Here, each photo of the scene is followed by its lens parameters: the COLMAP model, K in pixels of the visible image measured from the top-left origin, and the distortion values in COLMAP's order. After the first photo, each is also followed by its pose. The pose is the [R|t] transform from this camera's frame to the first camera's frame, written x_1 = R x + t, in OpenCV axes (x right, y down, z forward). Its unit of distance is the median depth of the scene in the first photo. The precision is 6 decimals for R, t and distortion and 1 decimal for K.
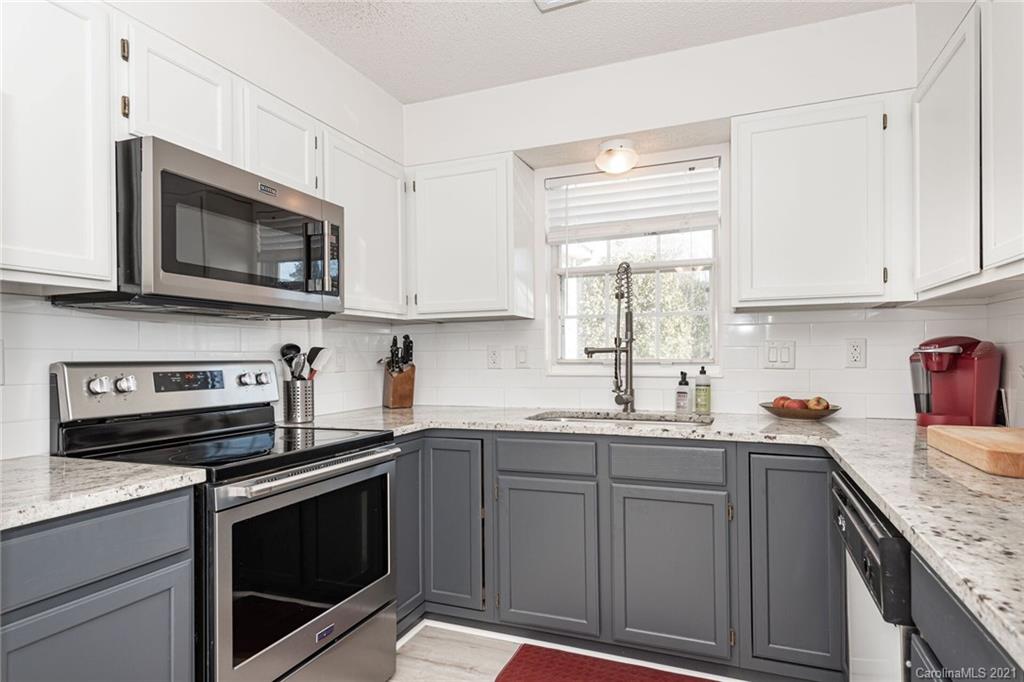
lens RADIAL K [[570.1, 0, 513.0], [0, 570.1, 352.8], [0, 0, 1]] dist [0.029179, -0.004908]
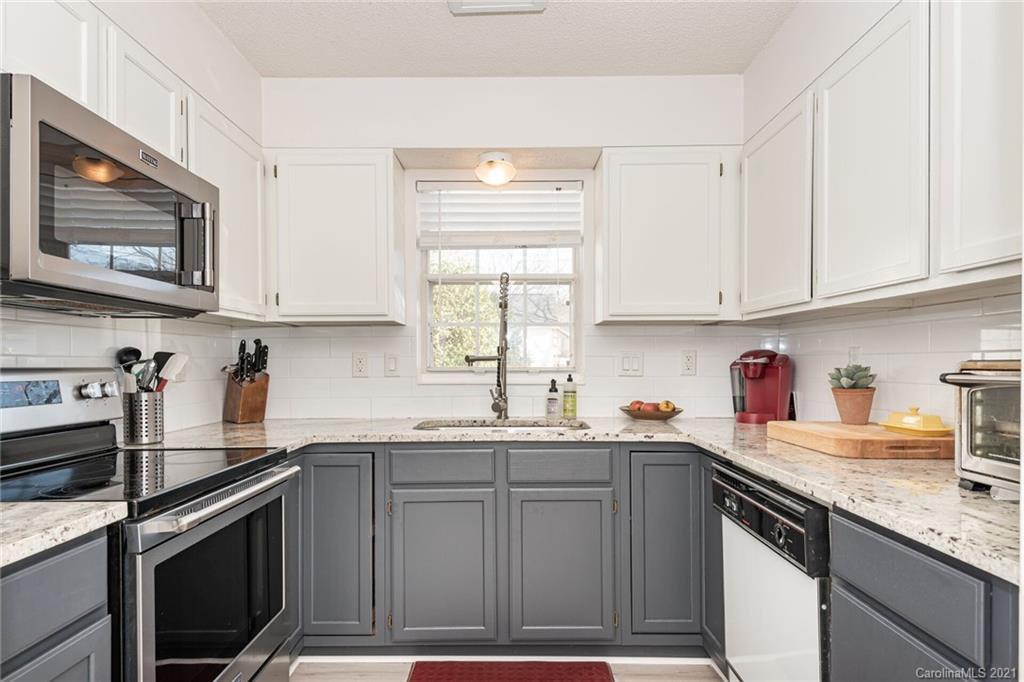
lens RADIAL K [[586.1, 0, 510.5], [0, 586.1, 361.5], [0, 0, 1]] dist [0.031271, -0.015078]
pose [[0.930903, 0.006862, 0.365201, -0.202016], [-0.007127, 0.999974, -0.000622, 0.001268], [-0.365196, -0.002024, 0.930928, 0.018474]]
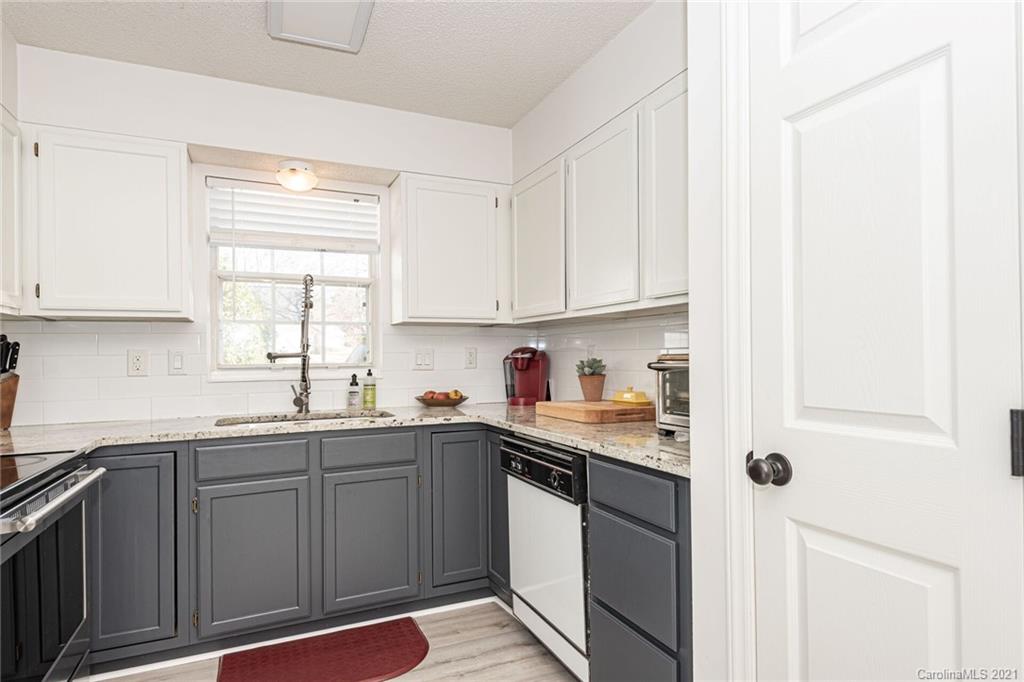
lens RADIAL K [[586.1, 0, 515.7], [0, 586.1, 345.7], [0, 0, 1]] dist [0.031271, -0.015078]
pose [[0.692925, 0.015403, 0.720845, -0.382394], [0.001490, 0.999739, -0.022795, 0.003479], [-0.721008, 0.016869, 0.692721, -0.070667]]
